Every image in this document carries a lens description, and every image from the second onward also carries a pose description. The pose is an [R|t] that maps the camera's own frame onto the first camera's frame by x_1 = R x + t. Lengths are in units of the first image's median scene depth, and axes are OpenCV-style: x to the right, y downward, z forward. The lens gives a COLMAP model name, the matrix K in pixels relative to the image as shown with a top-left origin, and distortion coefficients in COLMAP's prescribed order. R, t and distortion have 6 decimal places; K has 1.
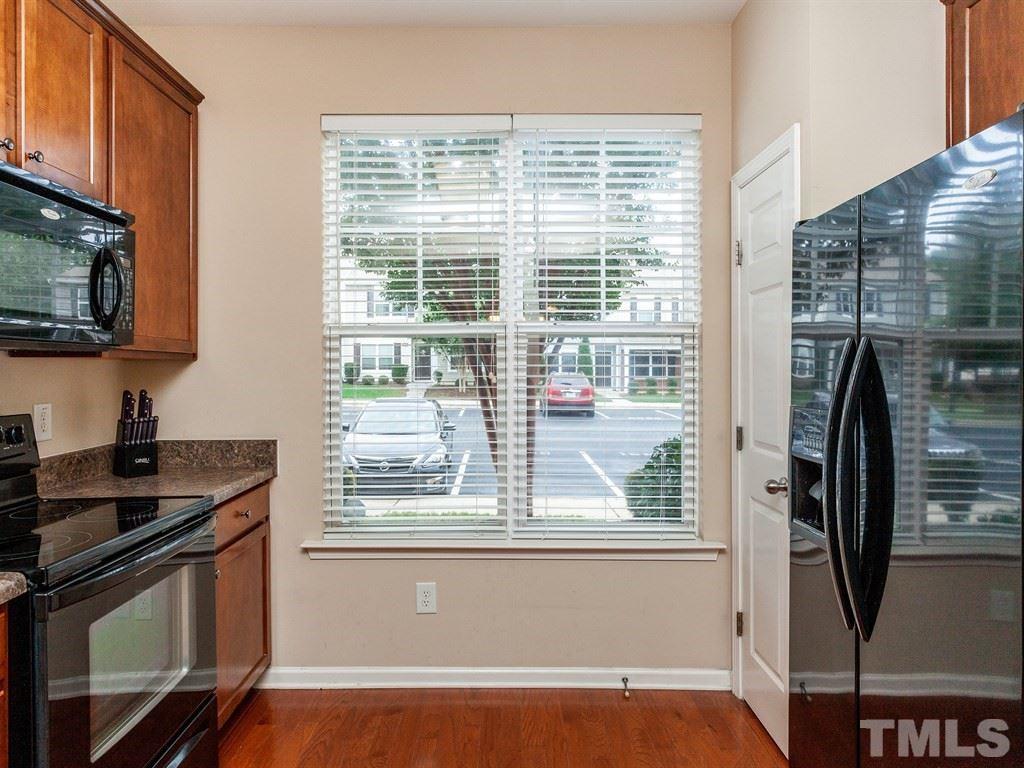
lens RADIAL K [[638.0, 0, 510.5], [0, 638.0, 370.4], [0, 0, 1]] dist [-0.002007, 0.002401]
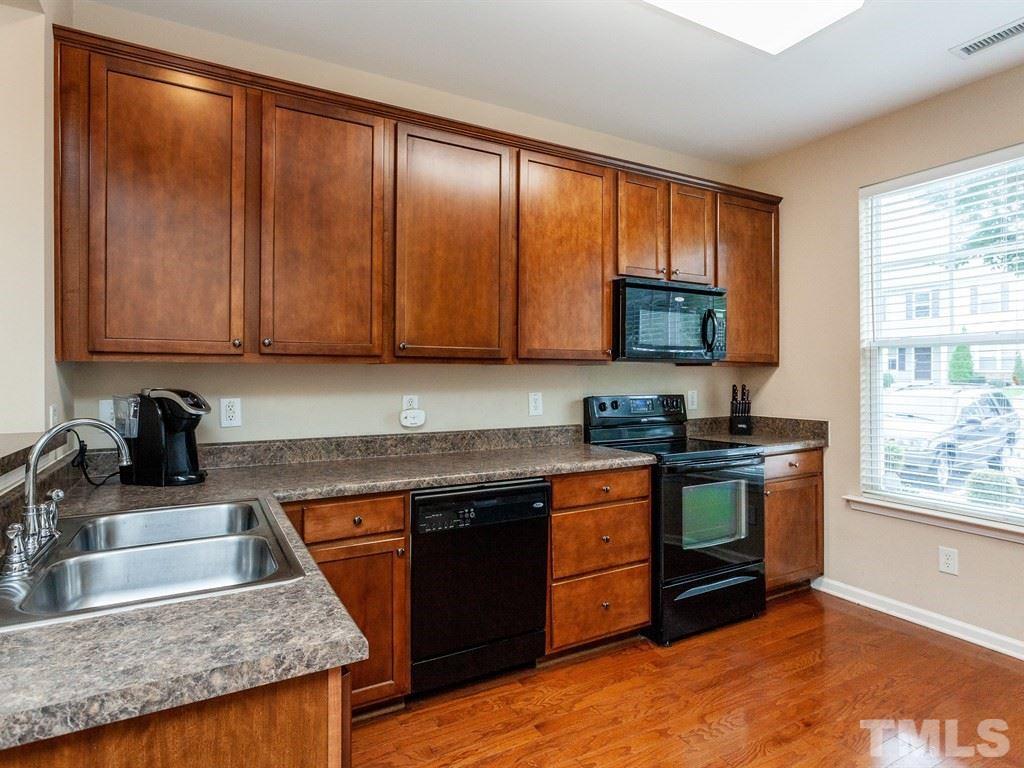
lens RADIAL K [[587.4, 0, 517.9], [0, 587.4, 382.4], [0, 0, 1]] dist [0.001725, 0.000612]
pose [[0.494194, 0.011469, -0.869276, 0.486807], [-0.001321, 0.999922, 0.012441, 0.005898], [0.869350, -0.005000, 0.494171, -0.296255]]
